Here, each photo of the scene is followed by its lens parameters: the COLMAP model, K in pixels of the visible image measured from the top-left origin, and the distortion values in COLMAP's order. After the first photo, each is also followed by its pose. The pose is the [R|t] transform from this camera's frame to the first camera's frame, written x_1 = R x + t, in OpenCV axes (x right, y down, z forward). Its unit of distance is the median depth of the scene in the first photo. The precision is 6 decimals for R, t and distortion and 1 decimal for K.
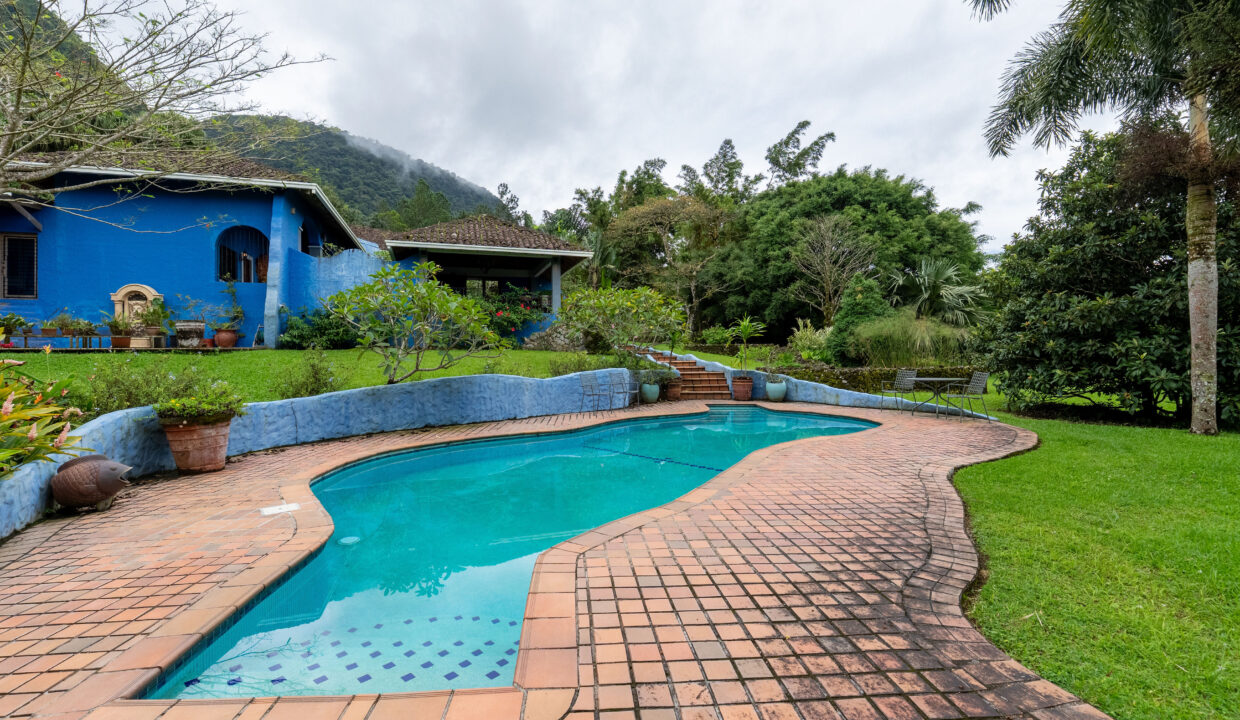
lens RADIAL K [[524.1, 0, 613.3], [0, 524.1, 360.3], [0, 0, 1]] dist [-0.001223, -0.000074]
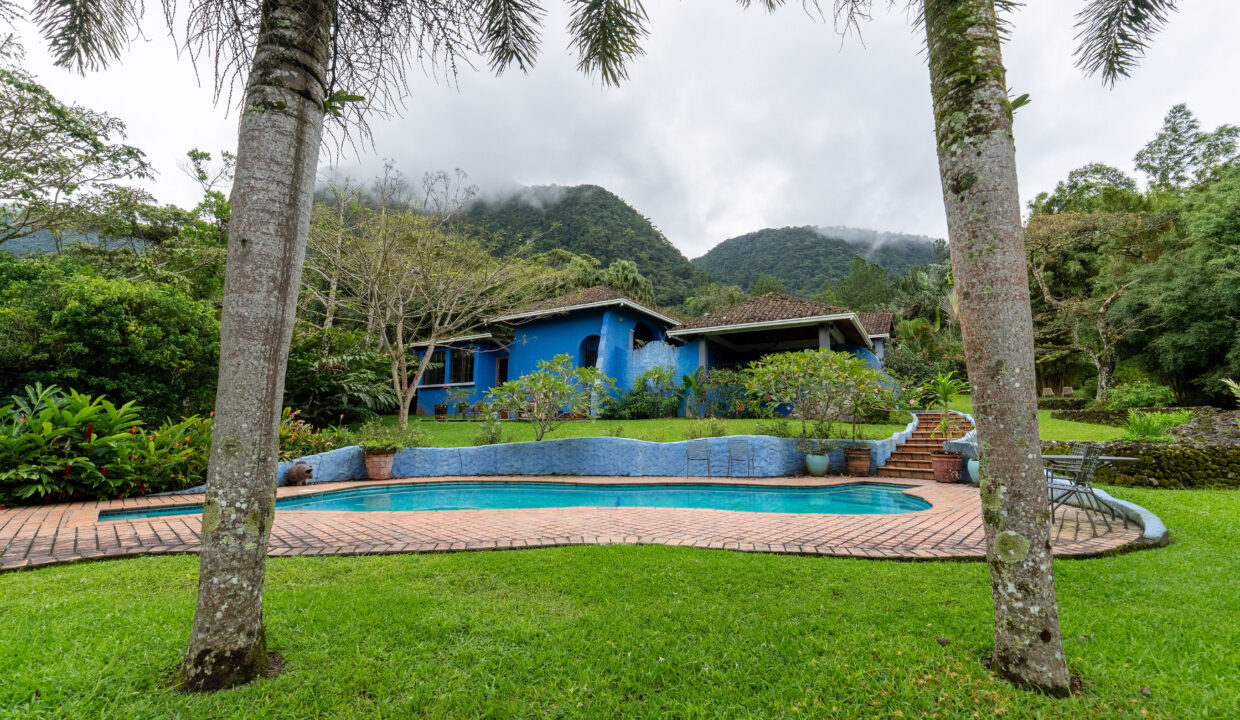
lens RADIAL K [[516.5, 0, 624.2], [0, 516.5, 360.3], [0, 0, 1]] dist [0.002211, 0.000359]
pose [[0.670526, -0.092400, -0.736109, 0.421402], [-0.012893, 0.990612, -0.136091, 0.007842], [0.741774, 0.100743, 0.663040, 0.122485]]
